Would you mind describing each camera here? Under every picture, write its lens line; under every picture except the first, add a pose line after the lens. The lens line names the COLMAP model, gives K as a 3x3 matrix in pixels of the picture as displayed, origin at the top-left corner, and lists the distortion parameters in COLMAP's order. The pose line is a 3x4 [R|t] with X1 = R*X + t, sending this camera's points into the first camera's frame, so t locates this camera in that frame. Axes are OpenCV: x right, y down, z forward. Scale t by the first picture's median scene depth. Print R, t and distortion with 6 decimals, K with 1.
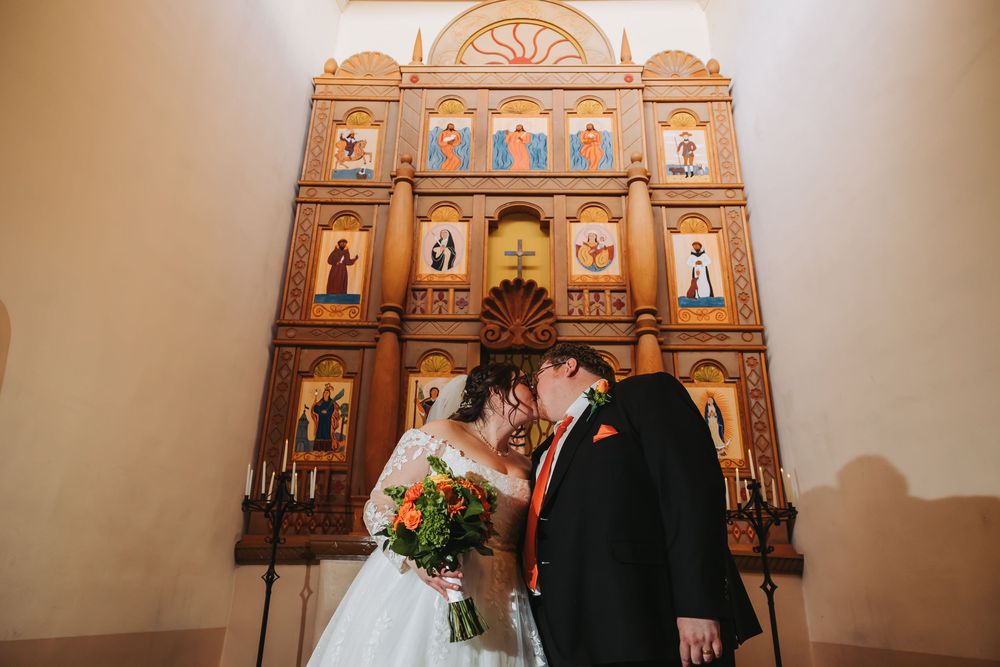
lens RADIAL K [[660.3, 0, 500.0], [0, 660.3, 333.5], [0, 0, 1]] dist [-0.004116, -0.000253]
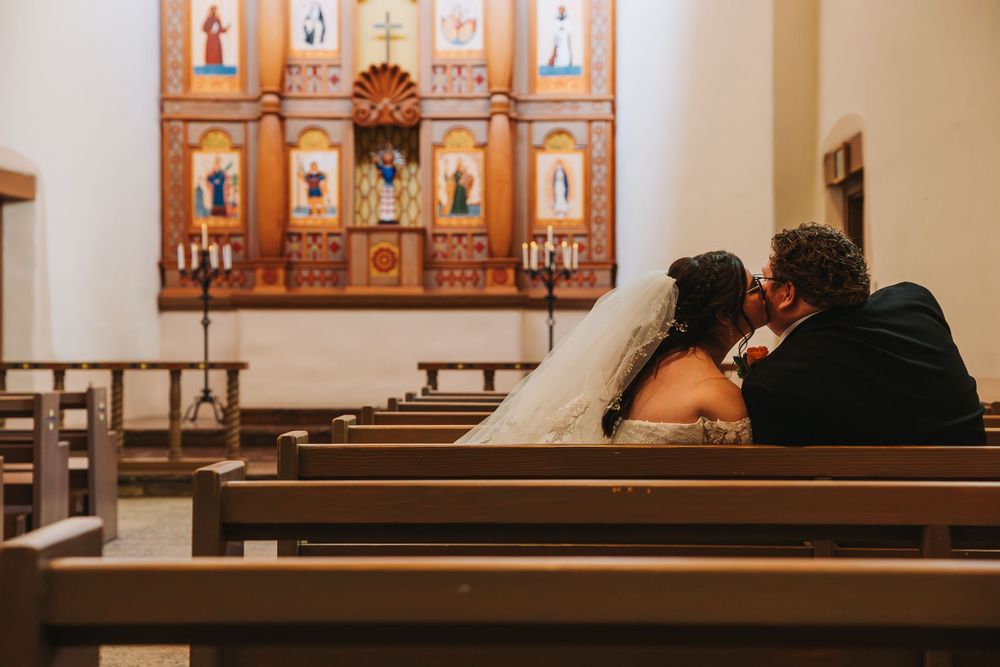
lens RADIAL K [[1607.9, 0, 500.0], [0, 1607.9, 333.5], [0, 0, 1]] dist [0.037787, 0.069631]
pose [[0.999748, -0.022458, -0.000557, 0.205186], [0.021056, 0.928126, 0.371669, -0.636266], [-0.007830, -0.371587, 0.928365, -1.603111]]
